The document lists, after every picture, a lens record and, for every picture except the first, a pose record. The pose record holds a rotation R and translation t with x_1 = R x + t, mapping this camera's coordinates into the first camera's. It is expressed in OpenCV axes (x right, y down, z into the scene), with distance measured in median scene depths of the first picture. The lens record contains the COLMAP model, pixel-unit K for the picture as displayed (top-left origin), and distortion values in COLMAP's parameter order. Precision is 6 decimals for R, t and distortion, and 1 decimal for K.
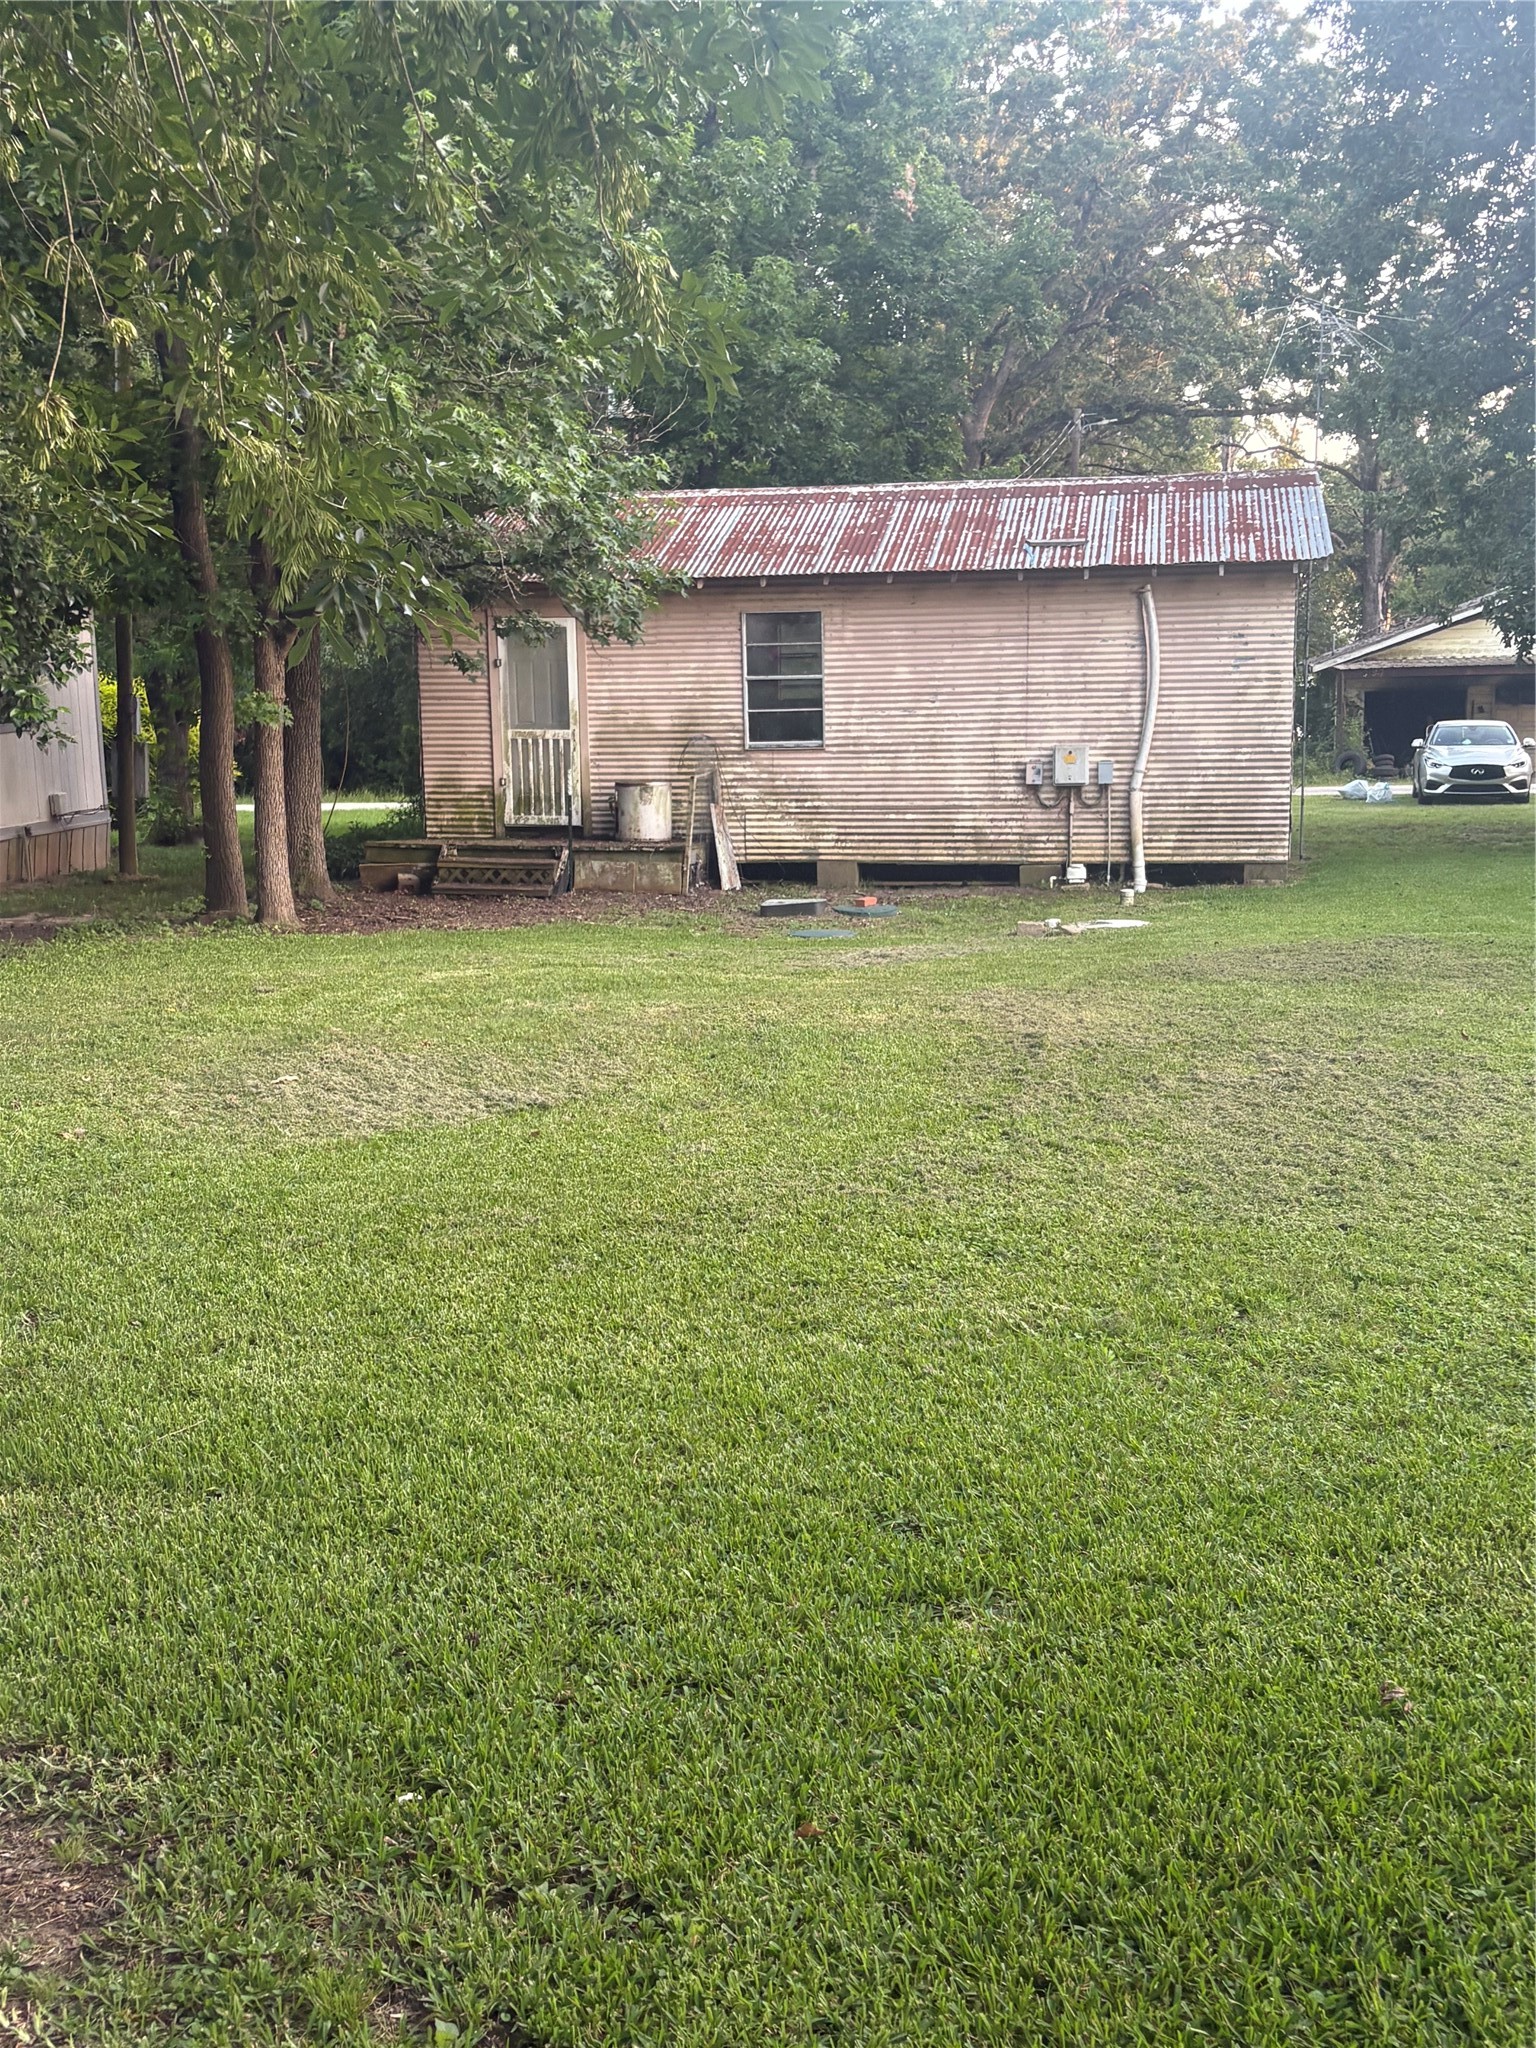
lens RADIAL K [[2207.5, 0, 768.0], [0, 2207.5, 1024.0], [0, 0, 1]] dist [0.205245, -0.687309]
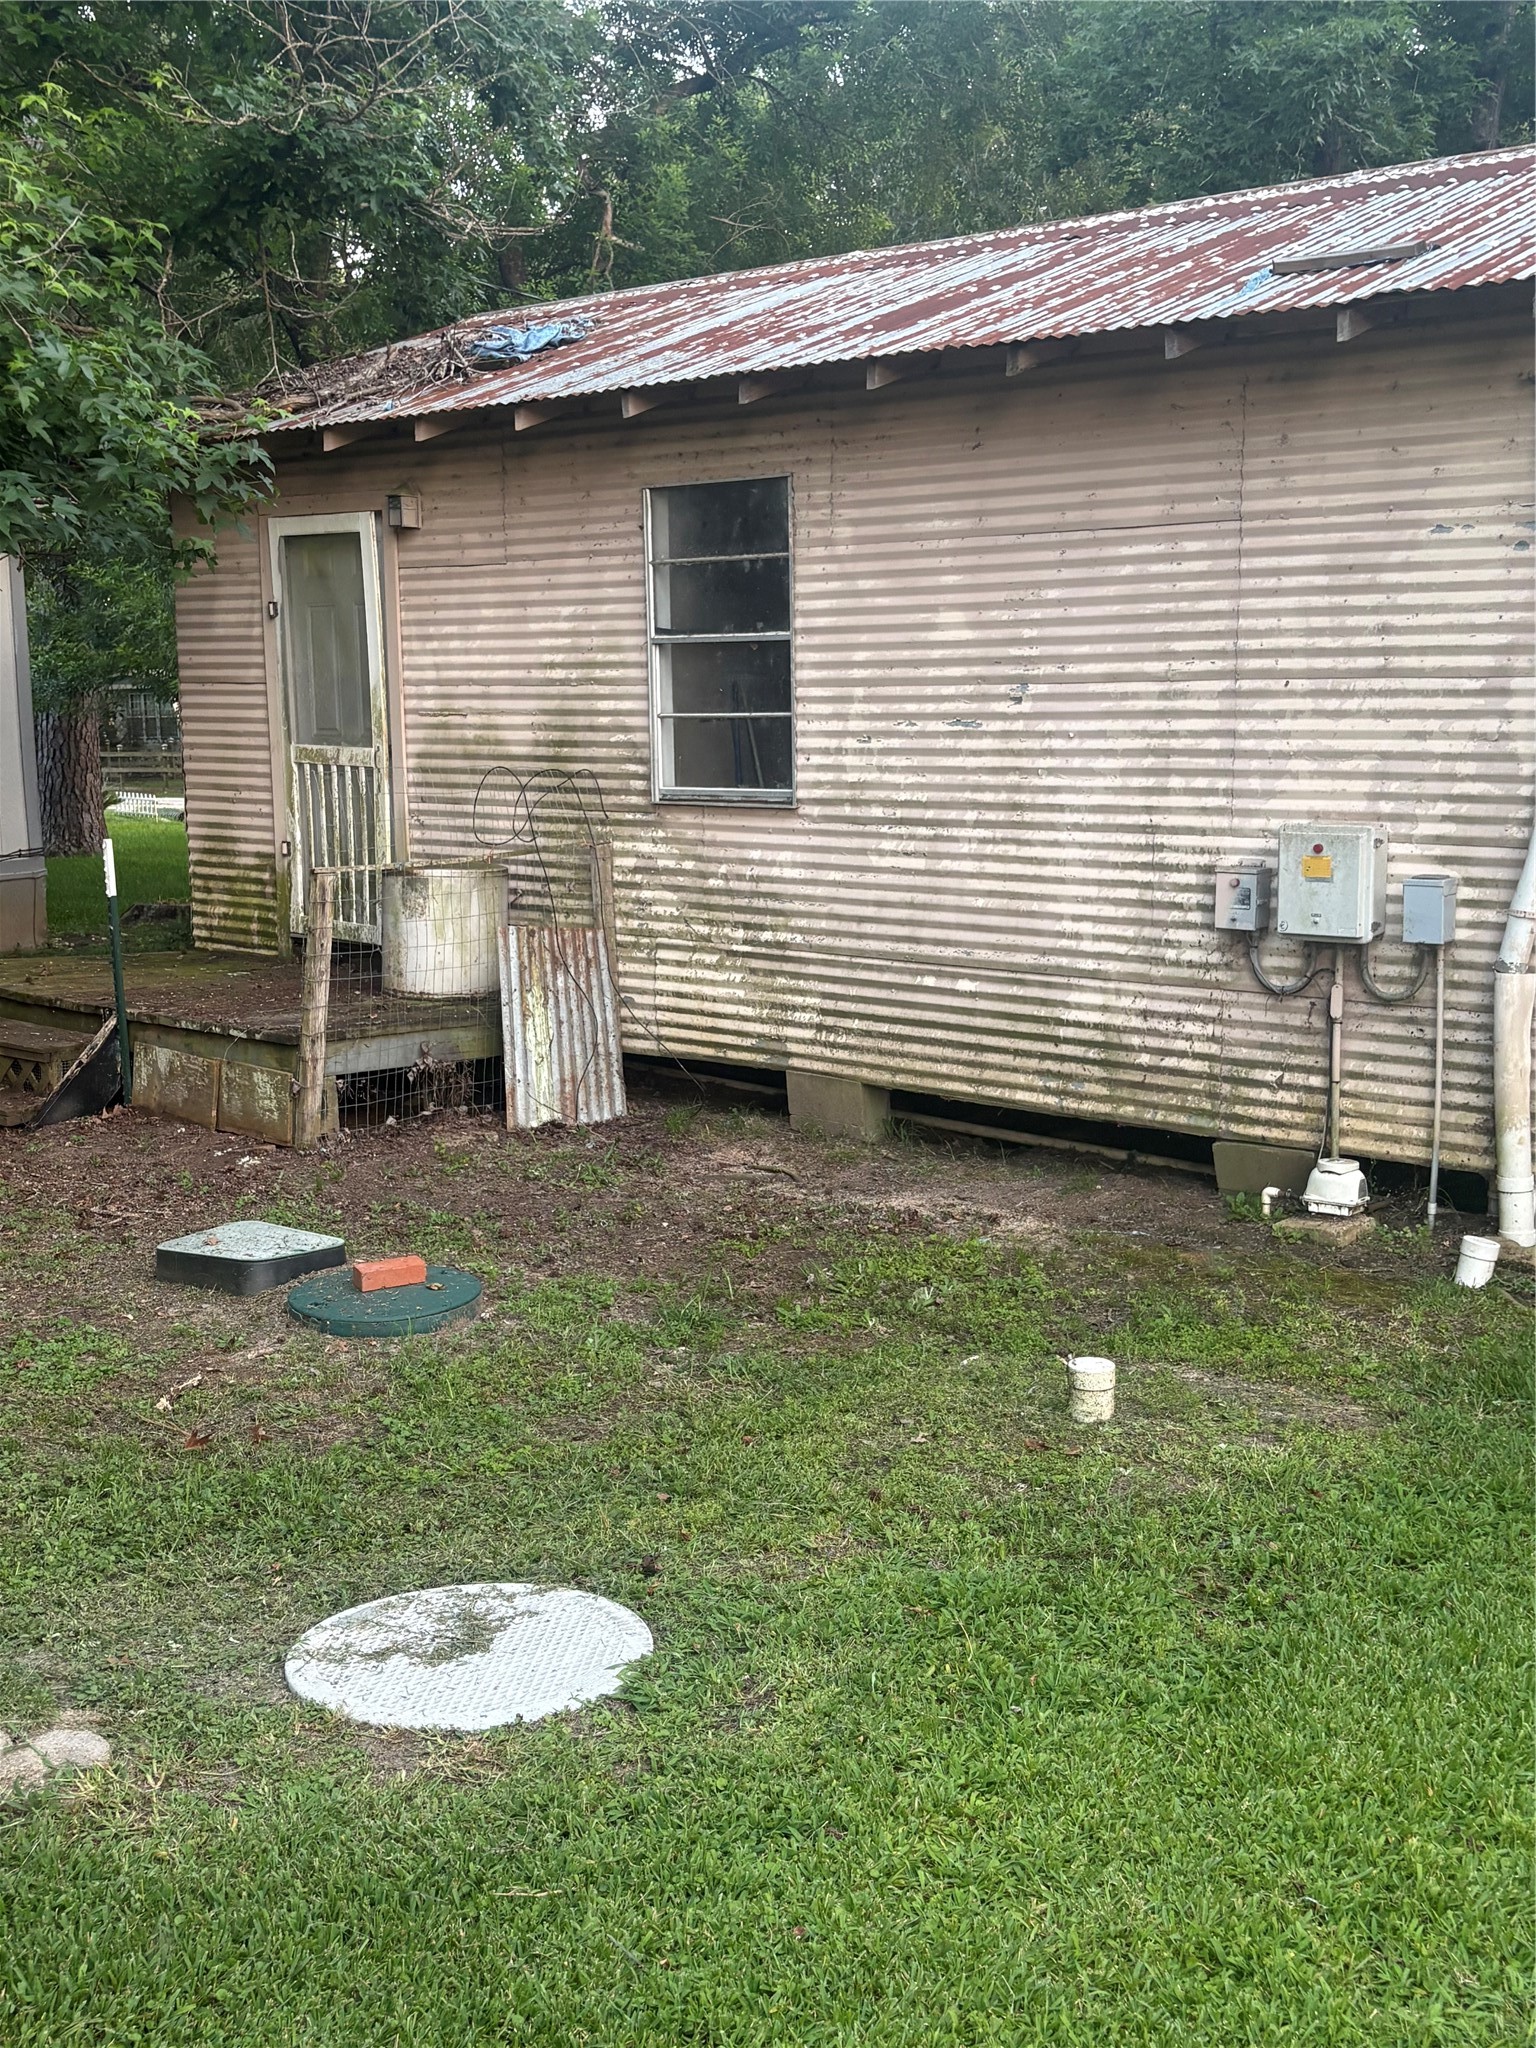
lens RADIAL K [[2207.5, 0, 768.0], [0, 2207.5, 1024.0], [0, 0, 1]] dist [0.205245, -0.687309]
pose [[0.898354, 0.080187, -0.431892, 0.206559], [-0.083278, 0.996457, 0.011785, -0.089099], [0.431307, 0.025380, 0.901848, 0.627801]]
